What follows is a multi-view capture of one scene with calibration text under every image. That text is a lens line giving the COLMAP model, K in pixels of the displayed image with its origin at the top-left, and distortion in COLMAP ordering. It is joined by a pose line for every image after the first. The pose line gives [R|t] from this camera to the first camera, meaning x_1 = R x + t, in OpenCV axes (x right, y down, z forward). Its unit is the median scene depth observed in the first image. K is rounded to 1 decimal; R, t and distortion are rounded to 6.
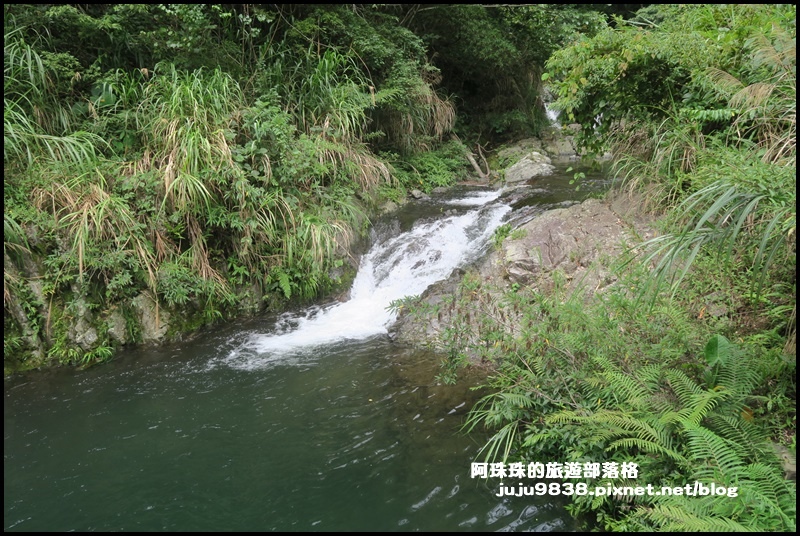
lens RADIAL K [[660.9, 0, 396.7], [0, 660.9, 268.6], [0, 0, 1]] dist [-0.001914, 0.000789]
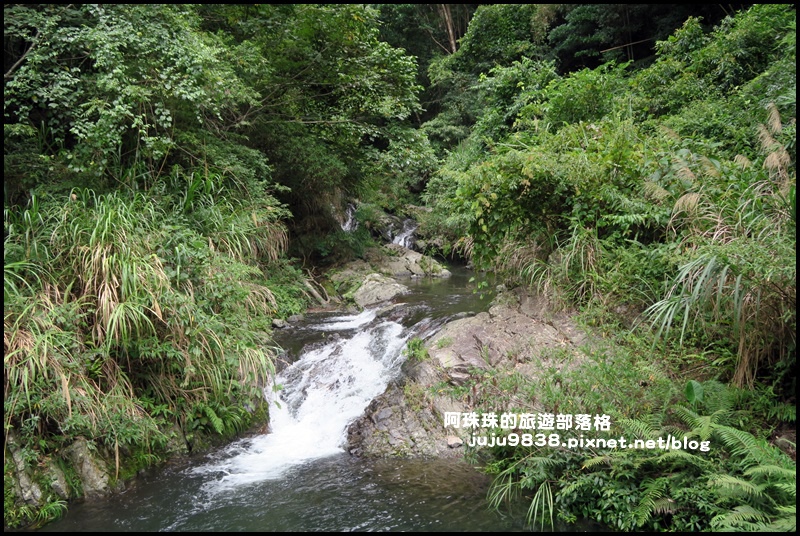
lens RADIAL K [[860.9, 0, 400.4], [0, 860.9, 266.9], [0, 0, 1]] dist [0.016700, 0.000000]
pose [[0.936770, -0.051838, 0.346085, -0.332920], [0.119769, 0.976735, -0.177888, 0.061985], [-0.328812, 0.208090, 0.921185, -0.226003]]
